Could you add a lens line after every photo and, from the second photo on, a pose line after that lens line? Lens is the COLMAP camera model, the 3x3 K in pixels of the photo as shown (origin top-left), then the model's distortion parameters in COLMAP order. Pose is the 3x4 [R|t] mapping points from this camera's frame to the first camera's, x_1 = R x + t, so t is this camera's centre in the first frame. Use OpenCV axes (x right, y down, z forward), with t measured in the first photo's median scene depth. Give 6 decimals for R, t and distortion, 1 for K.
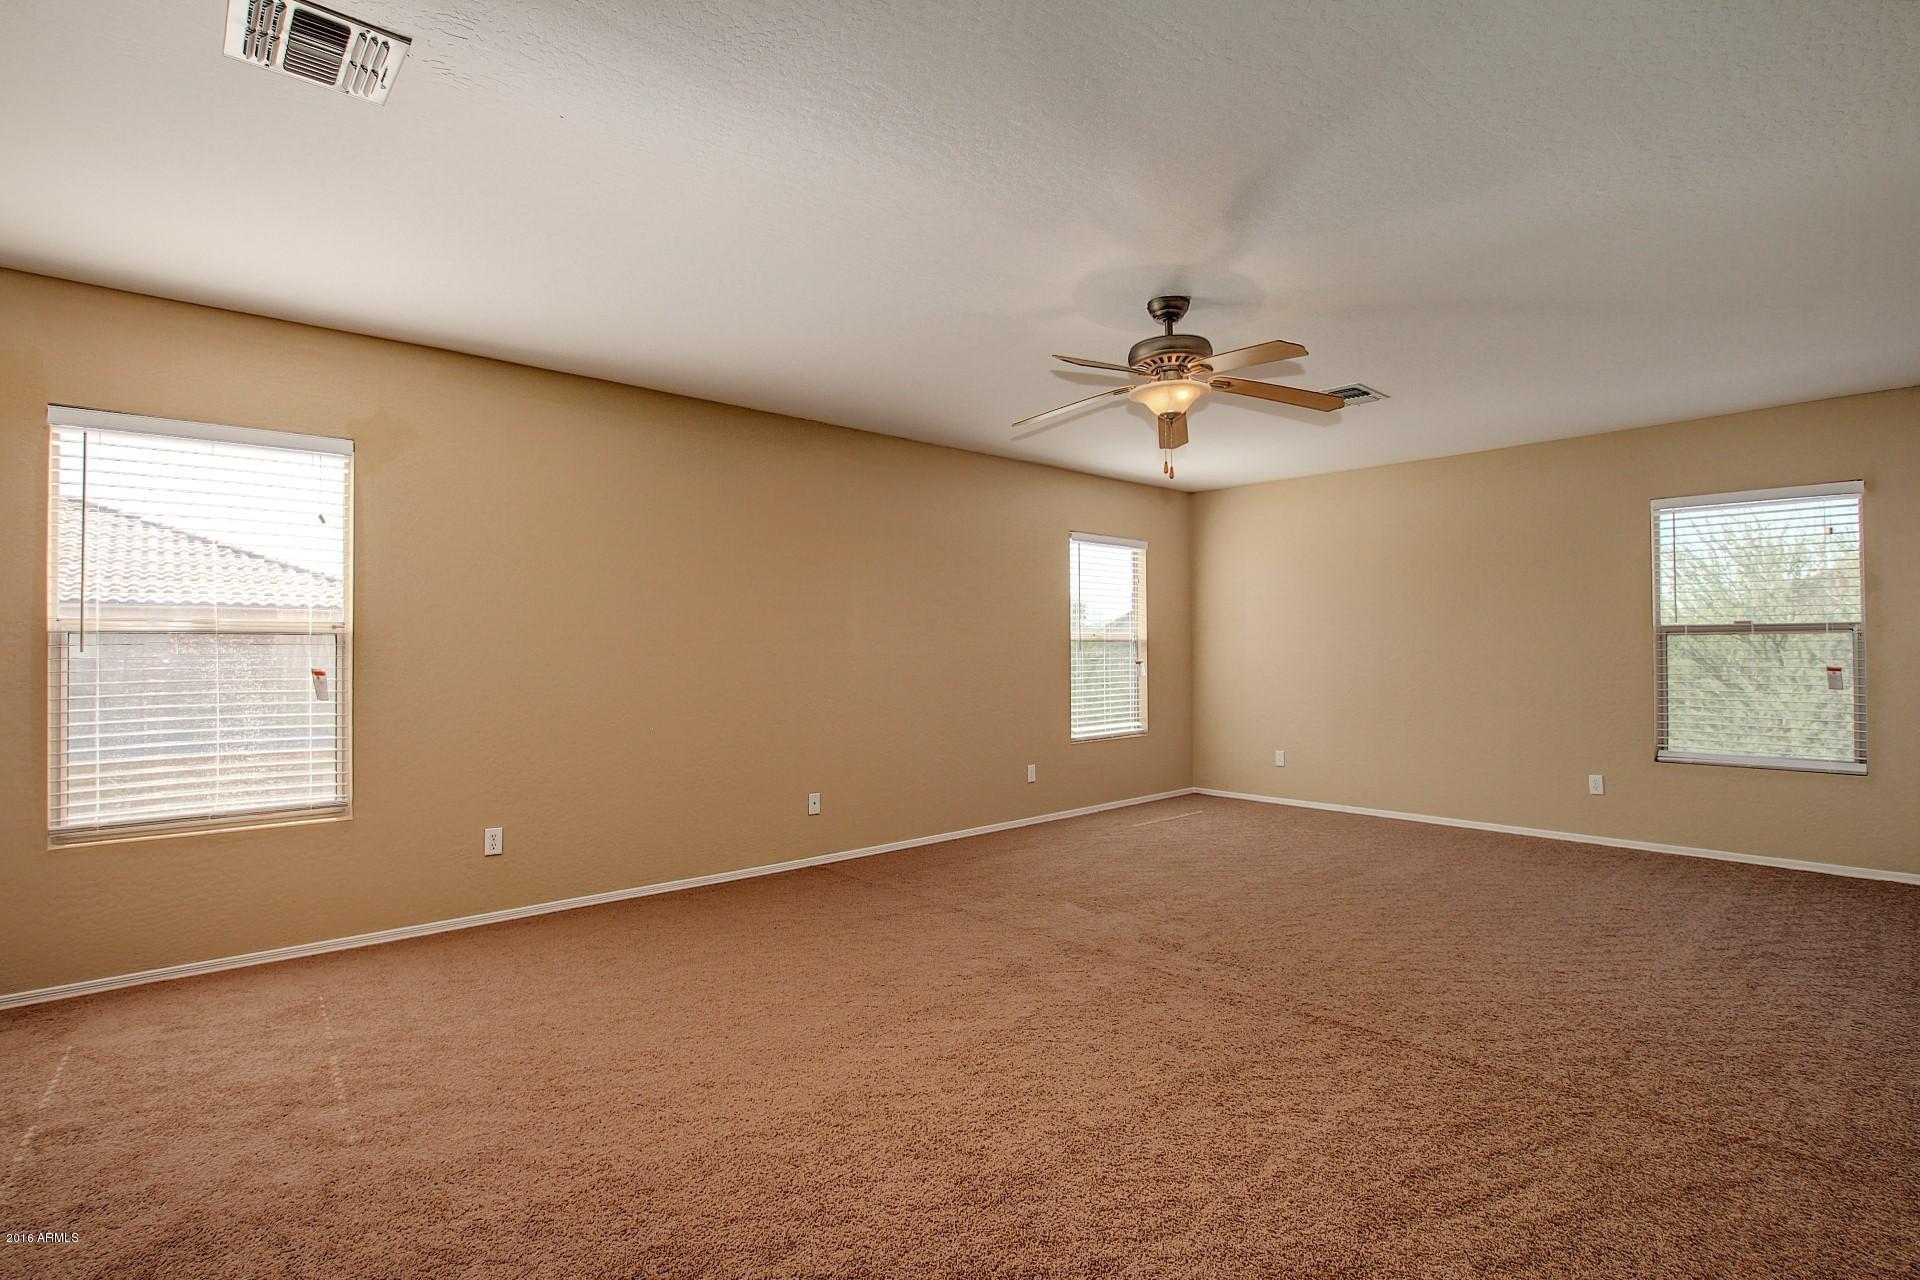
lens RADIAL K [[925.6, 0, 960.0], [0, 925.6, 640.0], [0, 0, 1]] dist [-0.031569, 0.000800]
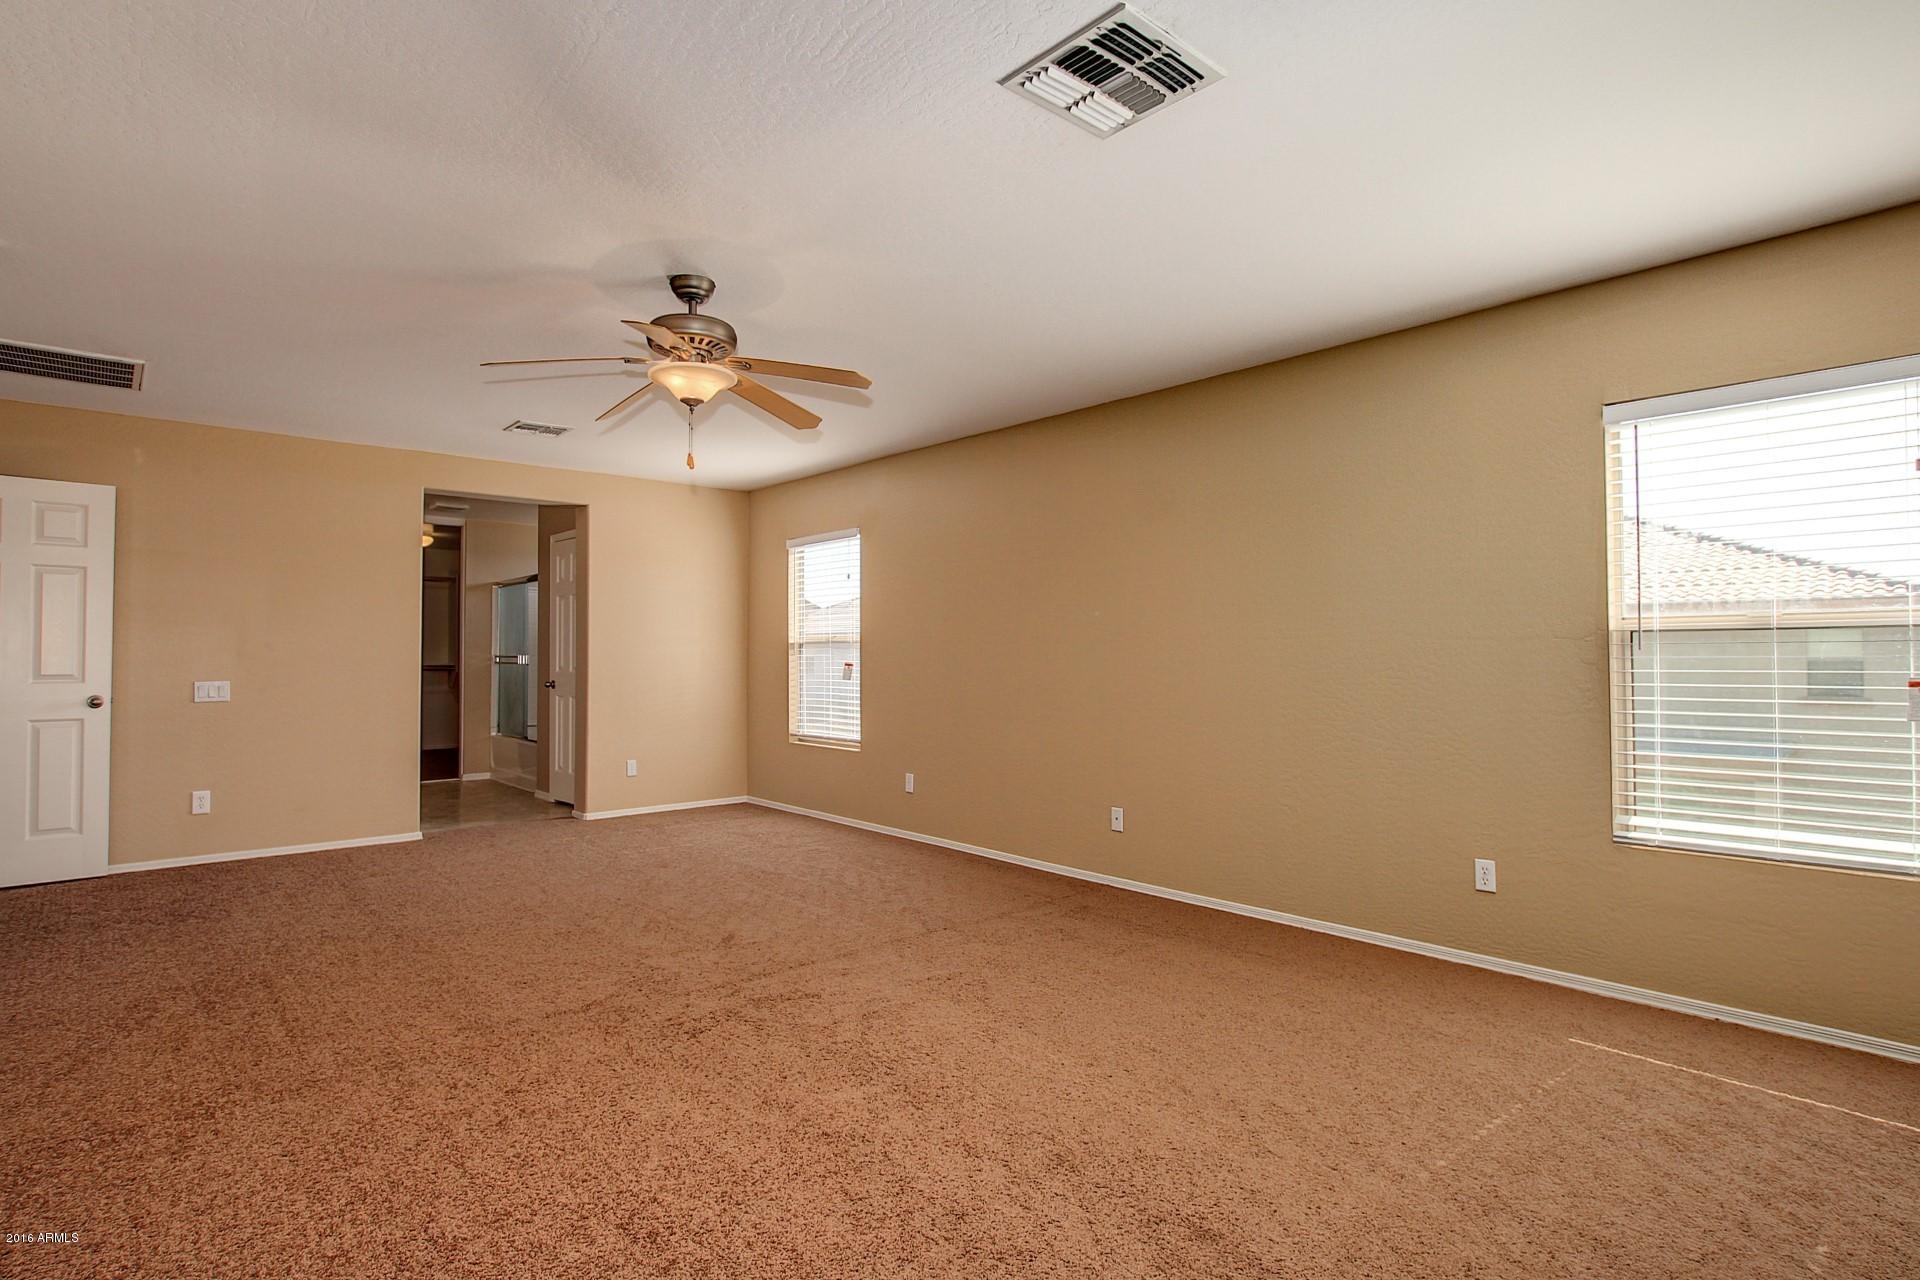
lens RADIAL K [[925.6, 0, 960.0], [0, 925.6, 640.0], [0, 0, 1]] dist [-0.031569, 0.000800]
pose [[0.025351, -0.007559, -0.999650, 1.065935], [0.008190, 0.999939, -0.007354, 0.004672], [0.999645, -0.008001, 0.025412, 1.144961]]
